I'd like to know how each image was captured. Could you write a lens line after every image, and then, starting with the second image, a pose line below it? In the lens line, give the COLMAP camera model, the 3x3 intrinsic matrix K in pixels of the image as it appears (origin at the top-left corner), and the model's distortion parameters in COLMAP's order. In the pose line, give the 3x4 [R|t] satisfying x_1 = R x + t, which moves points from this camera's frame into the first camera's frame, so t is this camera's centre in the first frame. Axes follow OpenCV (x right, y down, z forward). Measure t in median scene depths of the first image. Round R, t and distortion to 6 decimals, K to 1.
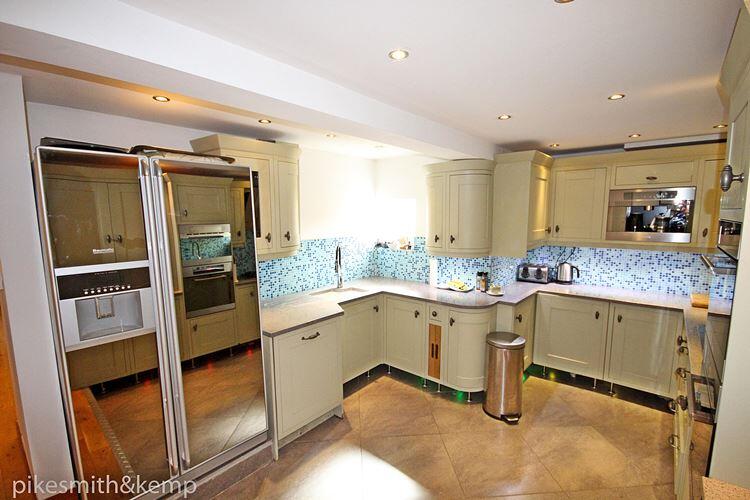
lens RADIAL K [[345.2, 0, 380.0], [0, 345.2, 252.9], [0, 0, 1]] dist [0.001896, 0.000051]
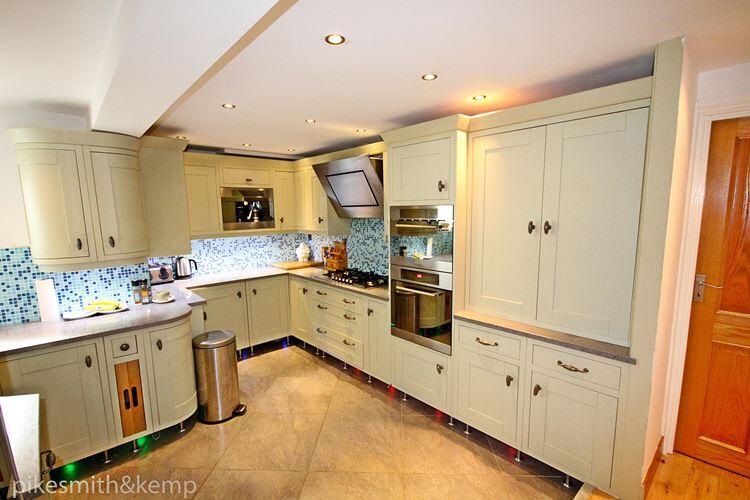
lens RADIAL K [[345.2, 0, 379.8], [0, 345.2, 255.4], [0, 0, 1]] dist [0.001896, 0.000051]
pose [[0.125669, -0.130994, 0.983386, -0.417827], [0.121939, 0.985768, 0.115728, -0.025848], [-0.984550, 0.105370, 0.139854, 0.339505]]
